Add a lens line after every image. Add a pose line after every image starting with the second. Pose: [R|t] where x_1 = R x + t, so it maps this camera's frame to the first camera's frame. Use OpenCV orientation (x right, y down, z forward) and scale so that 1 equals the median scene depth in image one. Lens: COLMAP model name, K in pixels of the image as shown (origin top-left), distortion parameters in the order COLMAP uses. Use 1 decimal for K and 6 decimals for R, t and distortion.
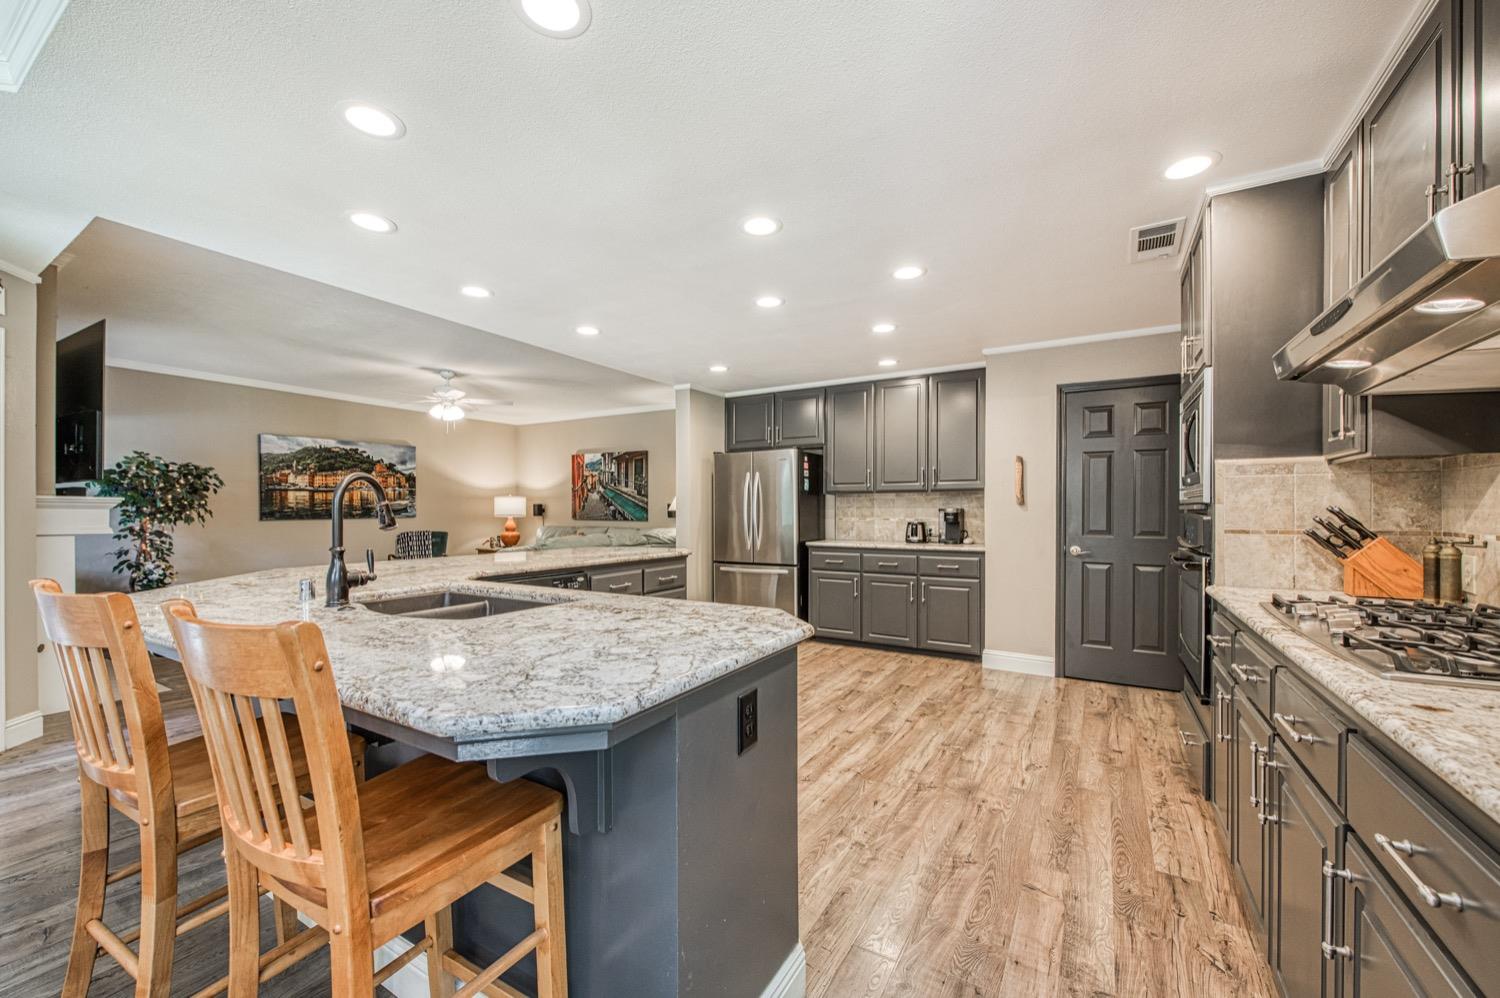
lens RADIAL K [[595.5, 0, 758.7], [0, 595.5, 510.5], [0, 0, 1]] dist [-0.024063, -0.000814]
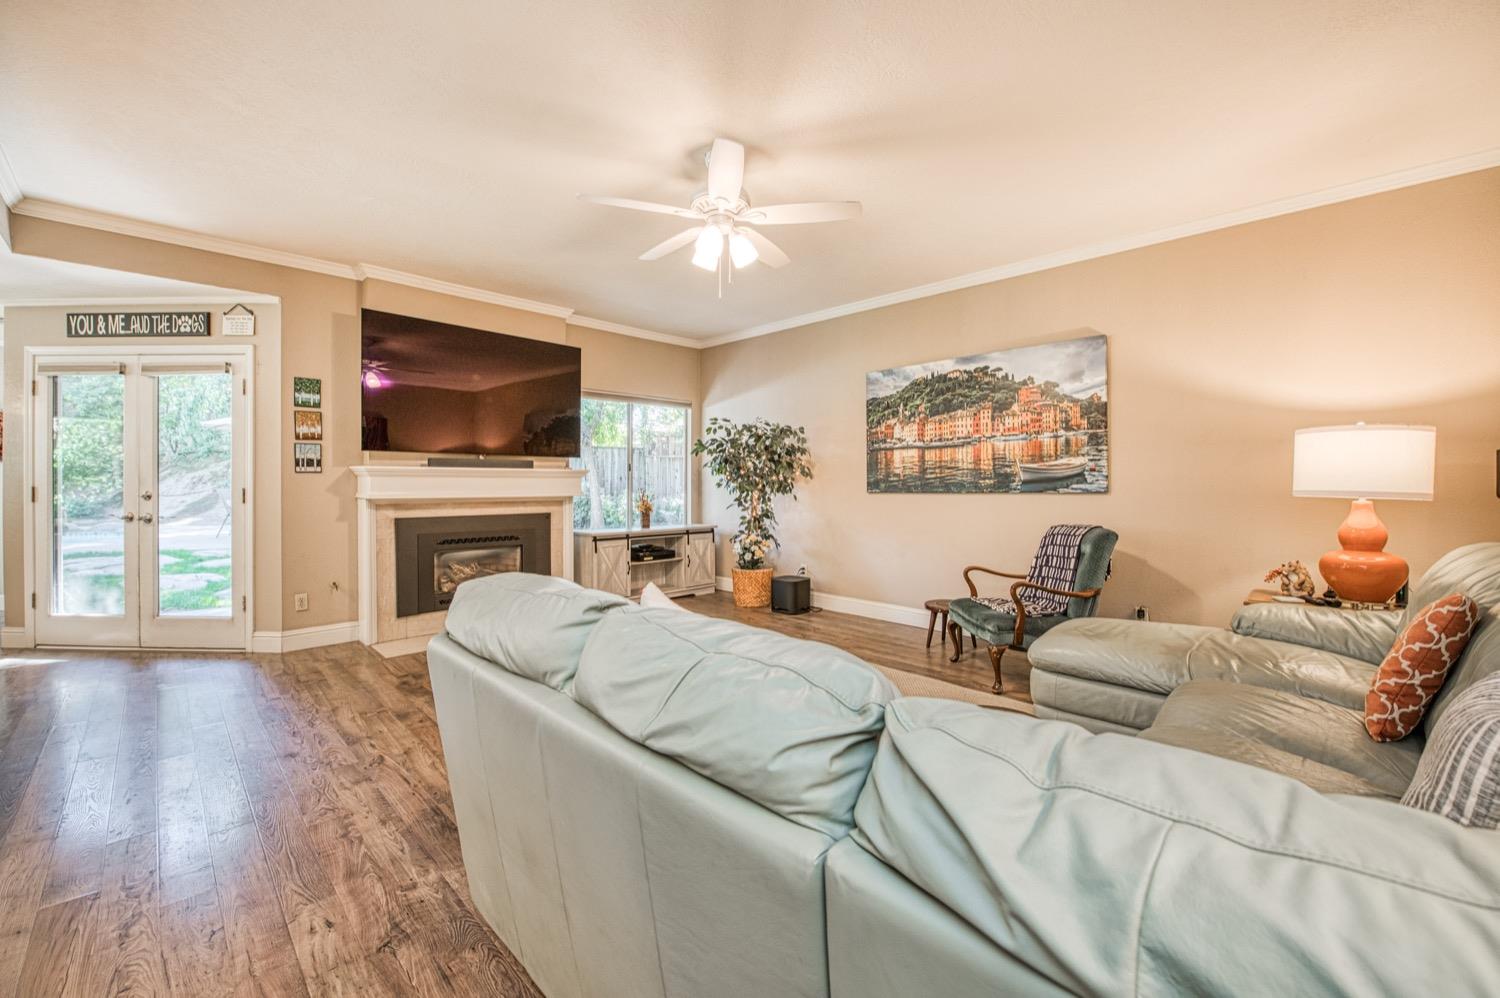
lens RADIAL K [[595.5, 0, 753.2], [0, 595.5, 487.7], [0, 0, 1]] dist [-0.024063, -0.000814]
pose [[-0.231947, 0.013441, -0.972636, -0.100276], [0.005294, 0.999907, 0.012555, 0.000160], [0.972714, -0.002237, -0.231997, 0.983166]]
